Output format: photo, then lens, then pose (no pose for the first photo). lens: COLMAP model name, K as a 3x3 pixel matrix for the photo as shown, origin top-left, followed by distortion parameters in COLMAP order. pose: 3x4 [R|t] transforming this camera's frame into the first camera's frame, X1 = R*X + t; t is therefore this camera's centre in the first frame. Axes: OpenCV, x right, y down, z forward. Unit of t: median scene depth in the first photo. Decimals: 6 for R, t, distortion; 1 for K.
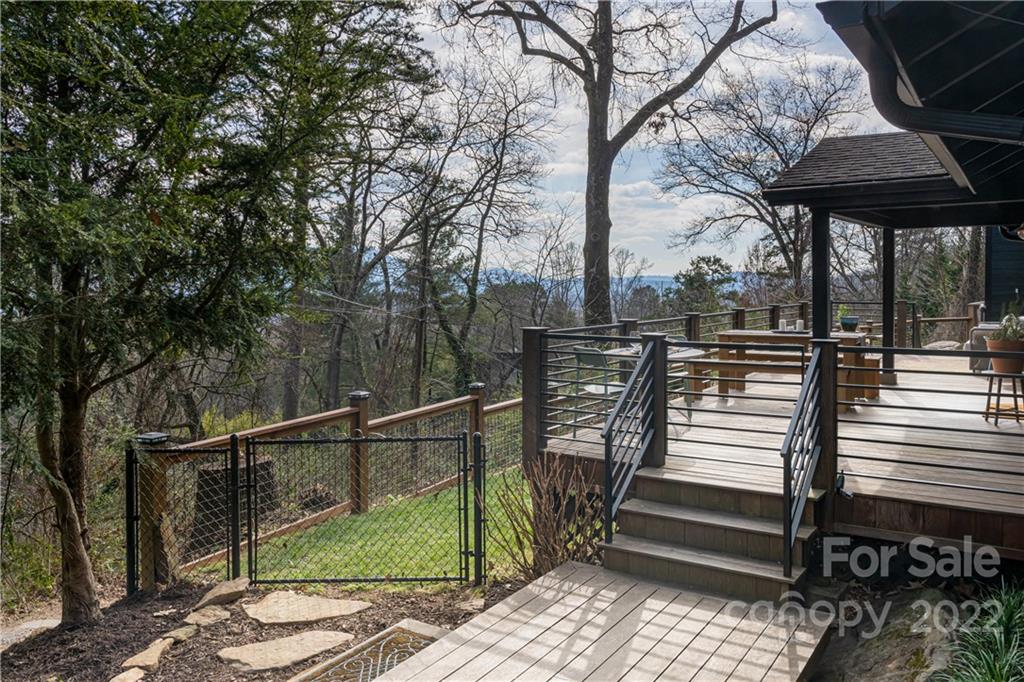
lens RADIAL K [[804.4, 0, 539.3], [0, 804.4, 307.0], [0, 0, 1]] dist [-0.000733, 0.000341]
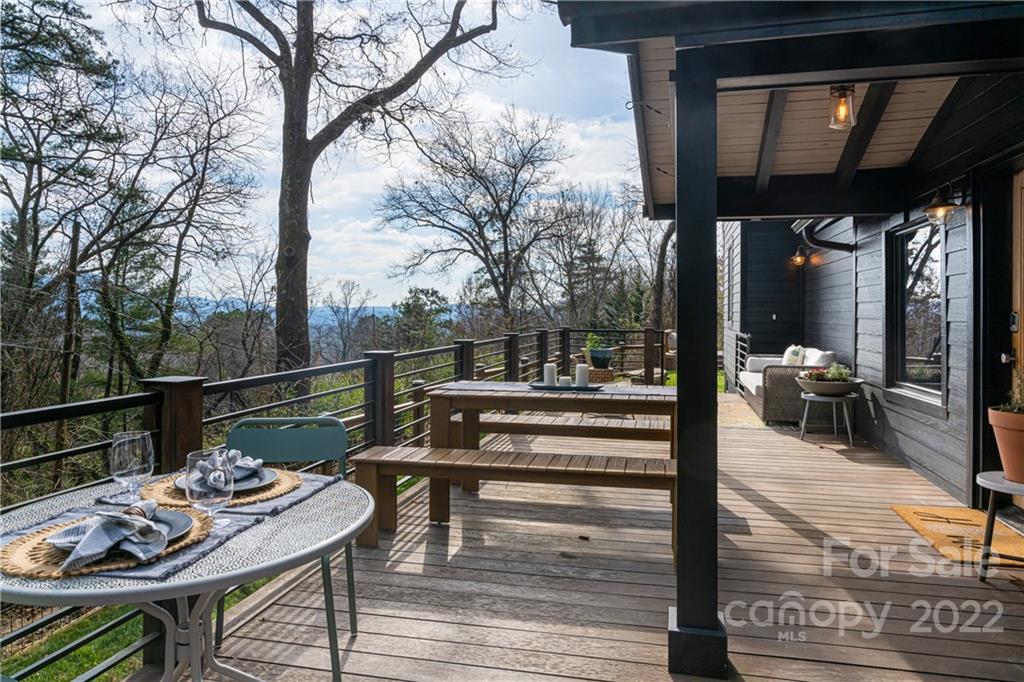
lens RADIAL K [[701.0, 0, 506.1], [0, 701.0, 315.6], [0, 0, 1]] dist [-0.002423, 0.002415]
pose [[0.949719, 0.007317, 0.313018, 0.022780], [0.001001, 0.999651, -0.026403, -0.000614], [-0.313102, 0.025389, 0.949380, 0.099445]]
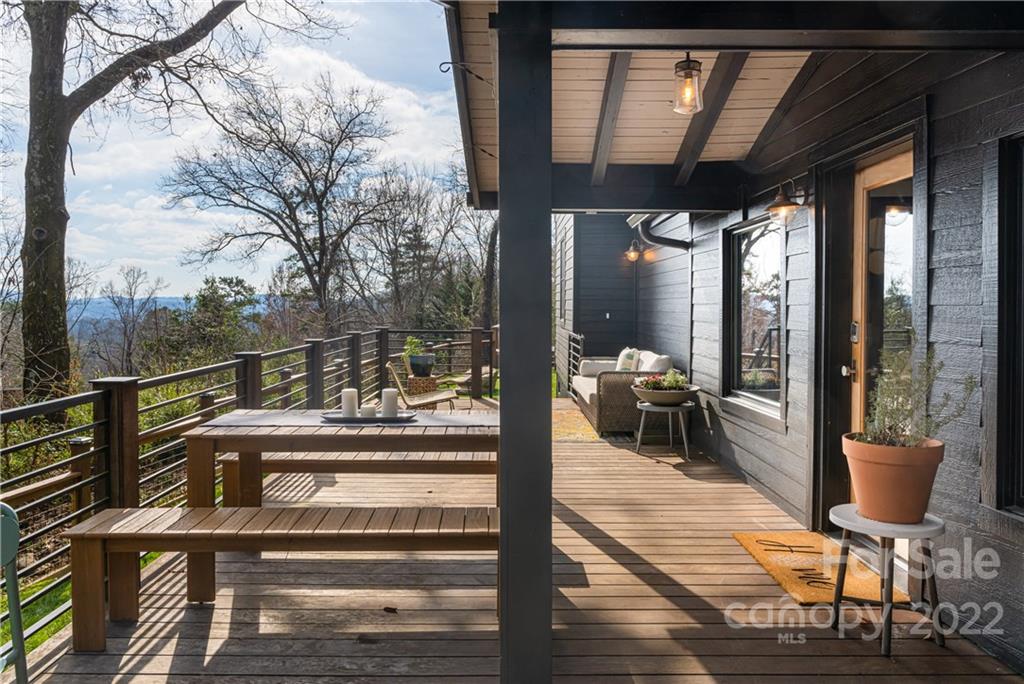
lens RADIAL K [[754.6, 0, 503.6], [0, 754.6, 321.8], [0, 0, 1]] dist [-0.011985, 0.000506]
pose [[0.851651, -0.003849, 0.524095, 0.028801], [0.008063, 0.999951, -0.005758, -0.002877], [-0.524048, 0.009130, 0.851640, 0.108354]]
